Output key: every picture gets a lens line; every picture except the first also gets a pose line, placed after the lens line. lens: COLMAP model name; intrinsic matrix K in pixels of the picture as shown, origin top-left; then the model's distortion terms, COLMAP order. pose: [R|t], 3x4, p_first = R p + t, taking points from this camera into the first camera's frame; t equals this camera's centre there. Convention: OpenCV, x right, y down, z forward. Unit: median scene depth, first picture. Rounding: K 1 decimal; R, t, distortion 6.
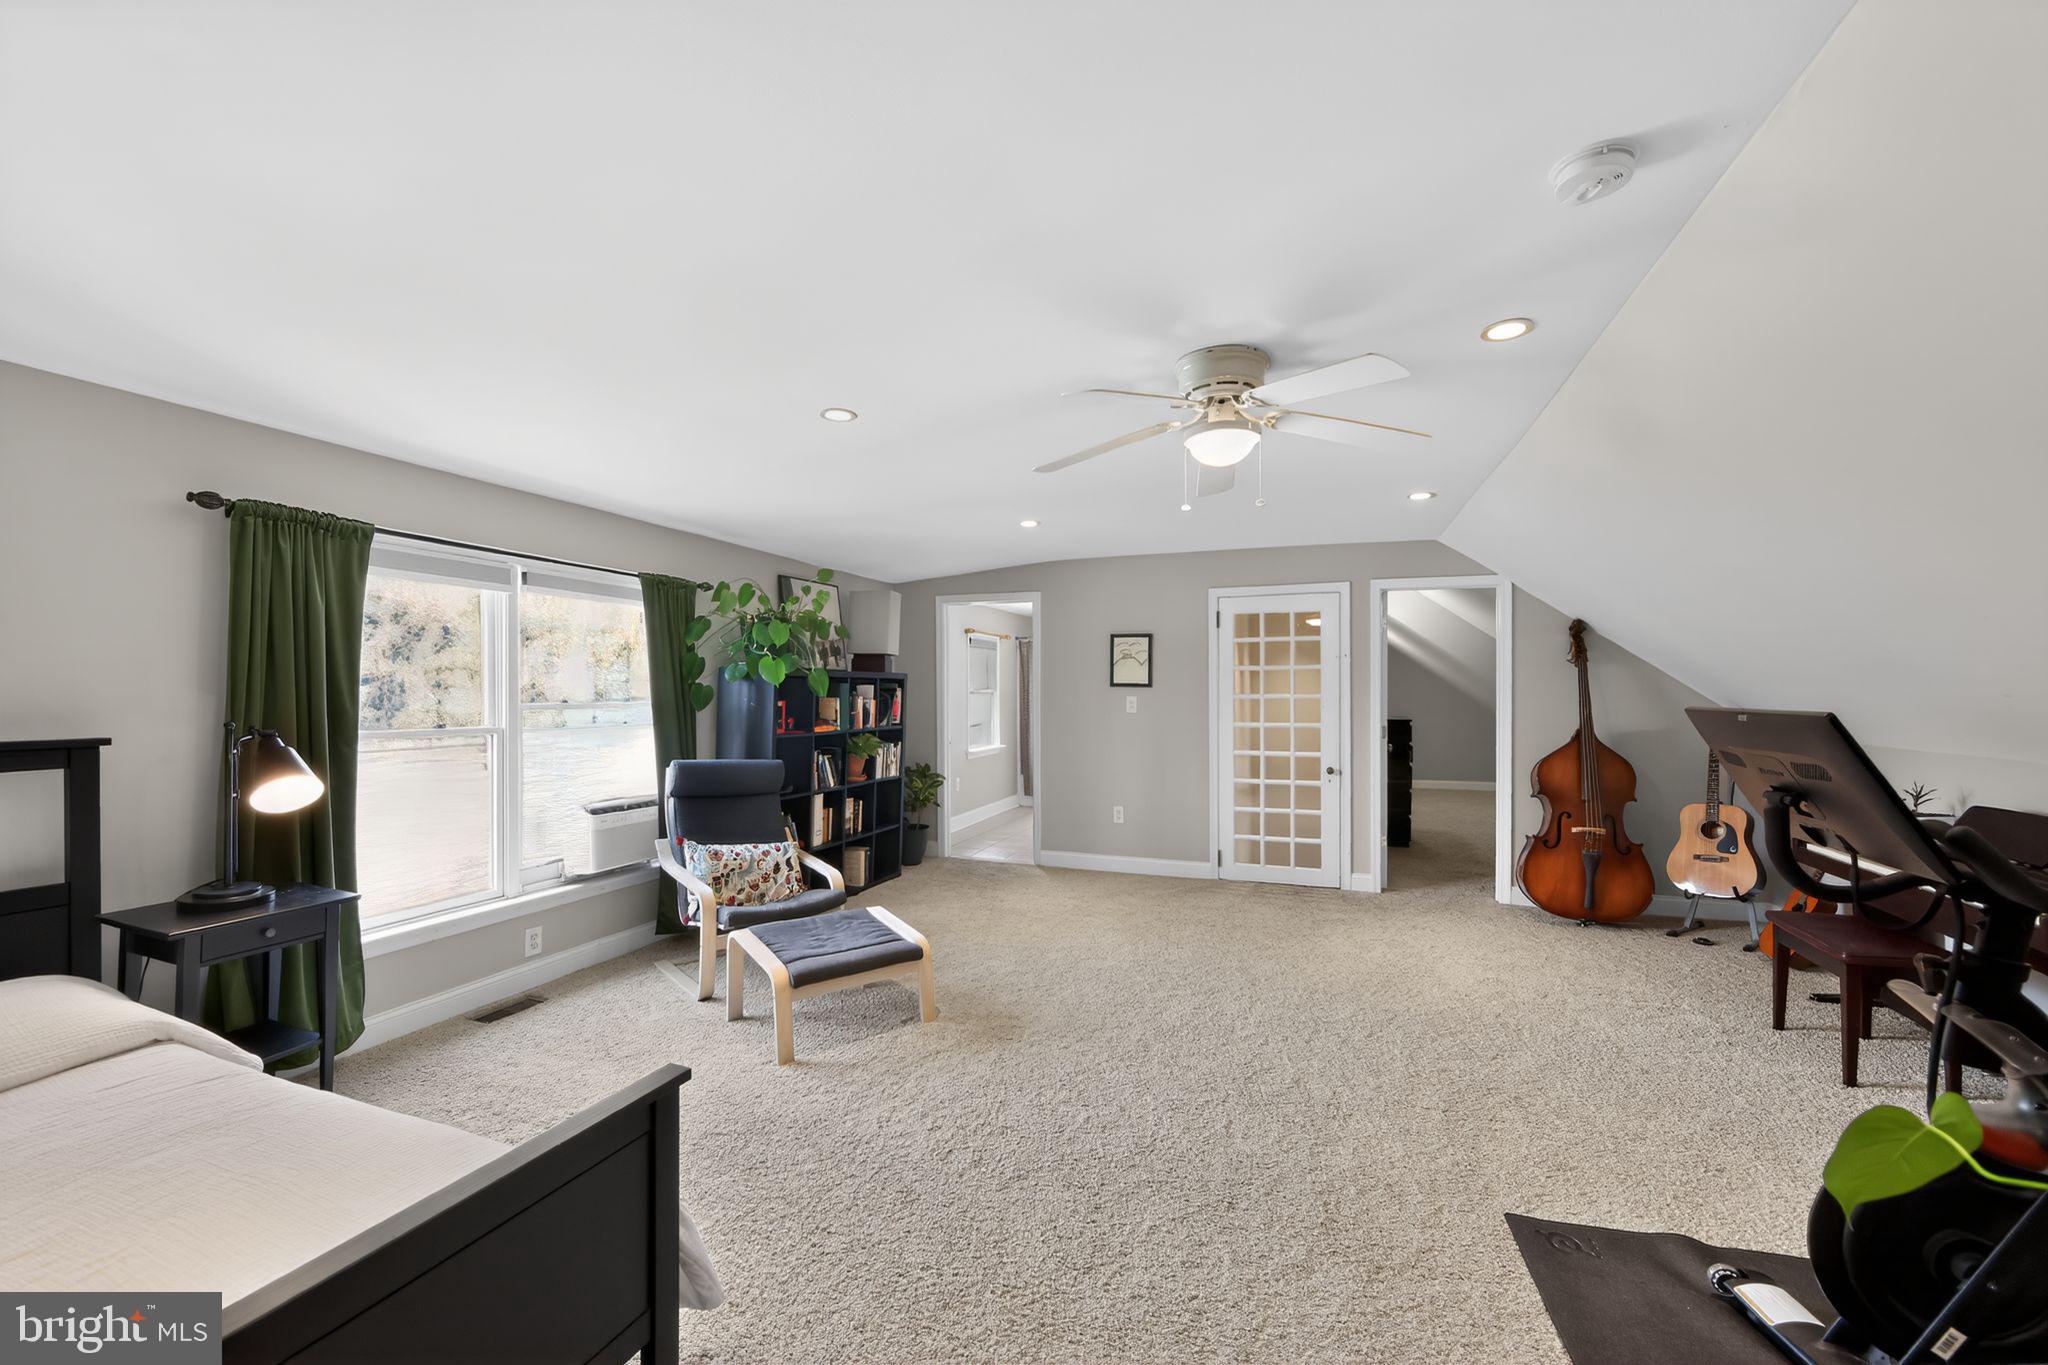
lens RADIAL K [[804.5, 0, 1034.0], [0, 804.5, 692.7], [0, 0, 1]] dist [-0.000311, -0.000262]
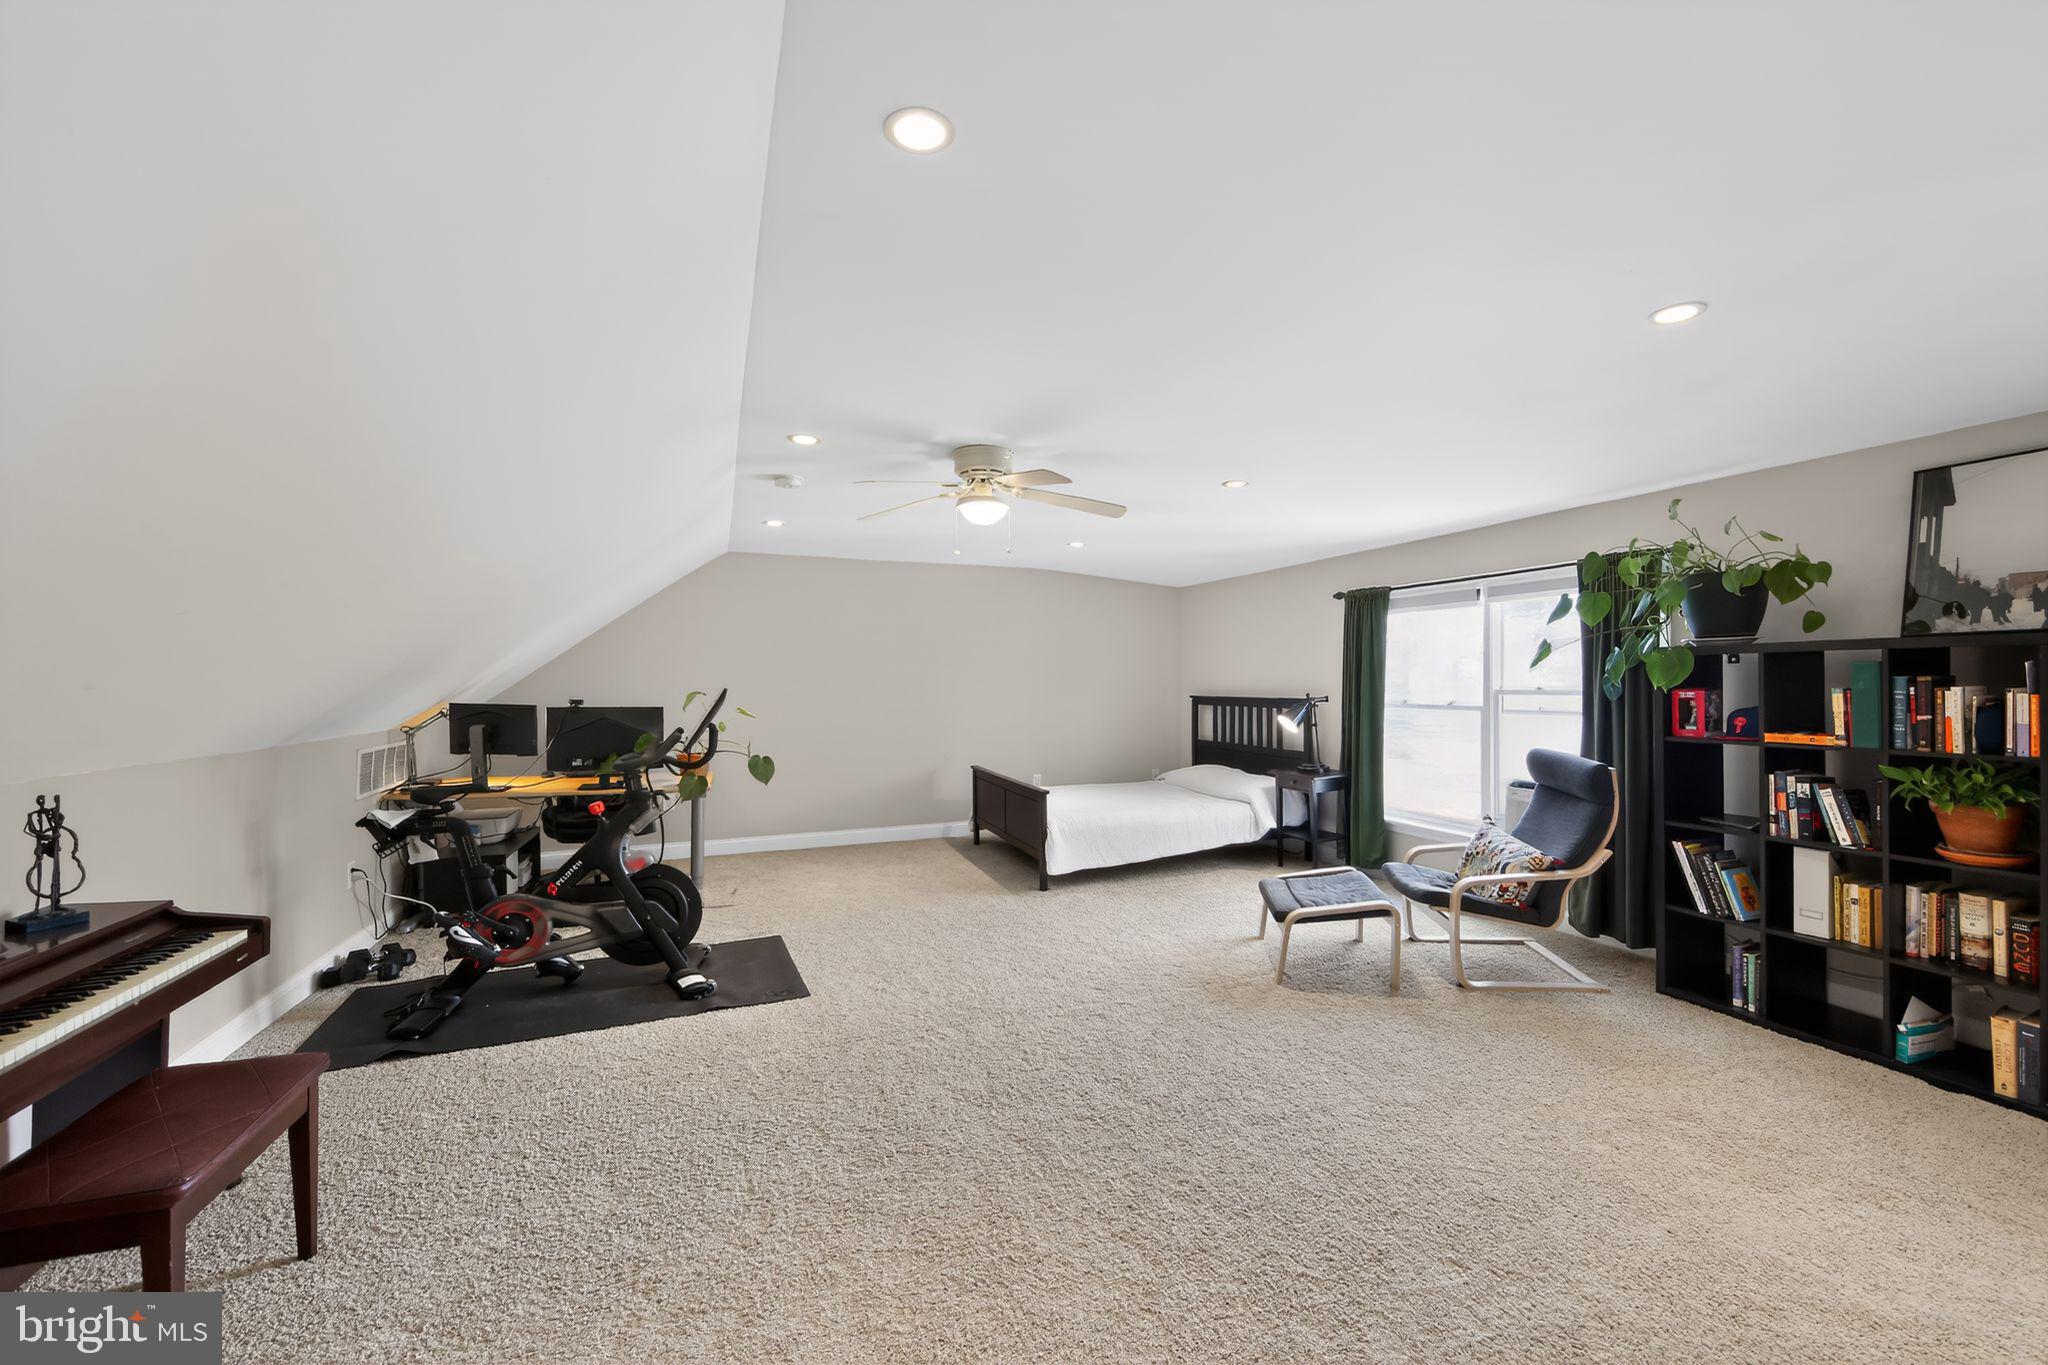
lens RADIAL K [[804.5, 0, 1030.3], [0, 804.5, 681.9], [0, 0, 1]] dist [-0.000311, -0.000262]
pose [[-0.750551, 0.001368, -0.660811, 0.663050], [0.004037, 0.999989, -0.002515, 0.002505], [0.660800, -0.004556, -0.750548, 1.262822]]
